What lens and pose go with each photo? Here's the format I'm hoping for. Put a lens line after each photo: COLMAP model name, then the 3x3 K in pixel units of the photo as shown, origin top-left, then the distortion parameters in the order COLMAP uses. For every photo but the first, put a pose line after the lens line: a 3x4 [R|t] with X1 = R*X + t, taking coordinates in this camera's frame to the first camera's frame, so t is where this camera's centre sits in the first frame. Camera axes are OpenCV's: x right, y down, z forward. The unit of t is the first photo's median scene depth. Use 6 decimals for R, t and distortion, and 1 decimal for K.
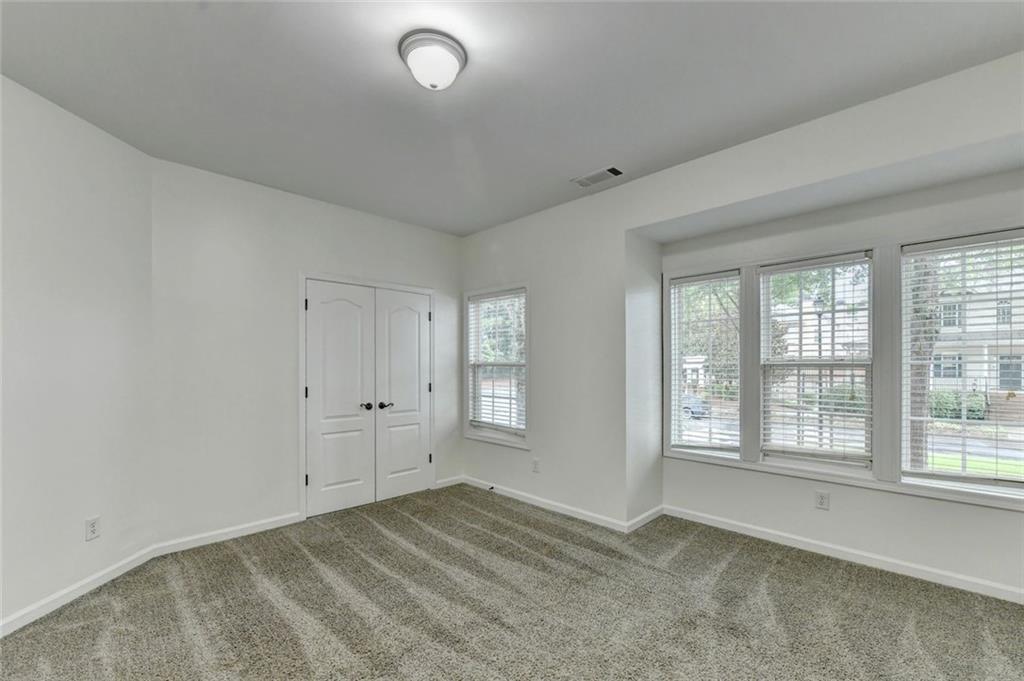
lens RADIAL K [[428.4, 0, 526.4], [0, 428.4, 364.5], [0, 0, 1]] dist [-0.008119, -0.000483]
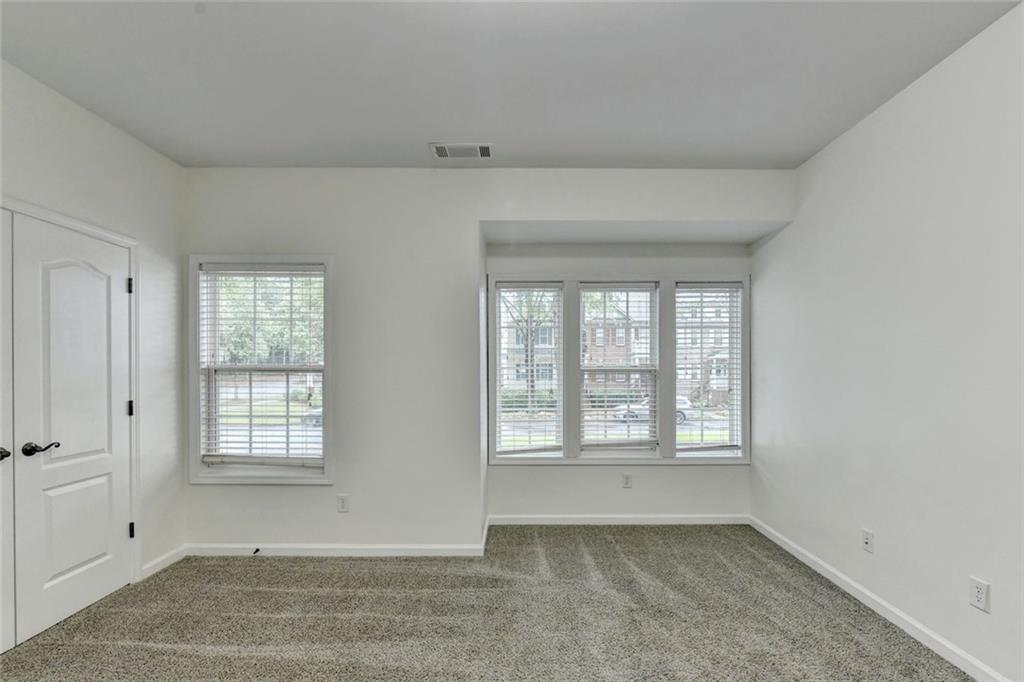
lens RADIAL K [[427.2, 0, 524.0], [0, 427.2, 371.0], [0, 0, 1]] dist [-0.006391, -0.001109]
pose [[0.713088, 0.000068, 0.701075, -0.298106], [-0.002092, 0.999996, 0.002030, 0.000866], [-0.701071, -0.002914, 0.713085, 0.262053]]
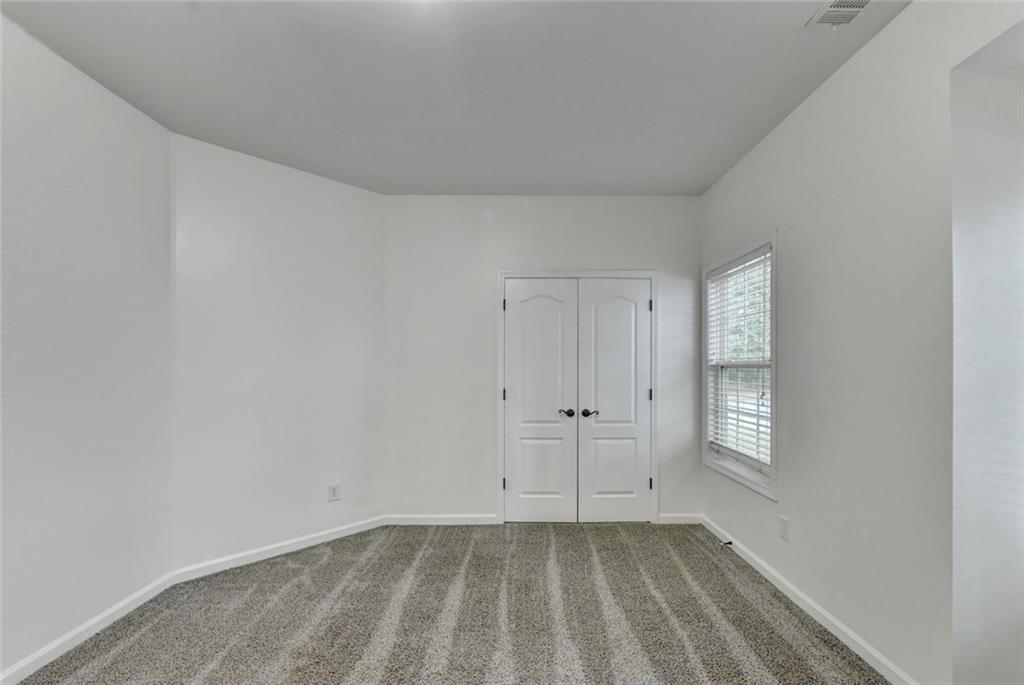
lens RADIAL K [[427.2, 0, 520.7], [0, 427.2, 373.1], [0, 0, 1]] dist [-0.006391, -0.001109]
pose [[0.706013, 0.005947, -0.708174, 0.200083], [0.001382, 0.999951, 0.009775, 0.006375], [0.708197, -0.007880, 0.705971, 0.324151]]
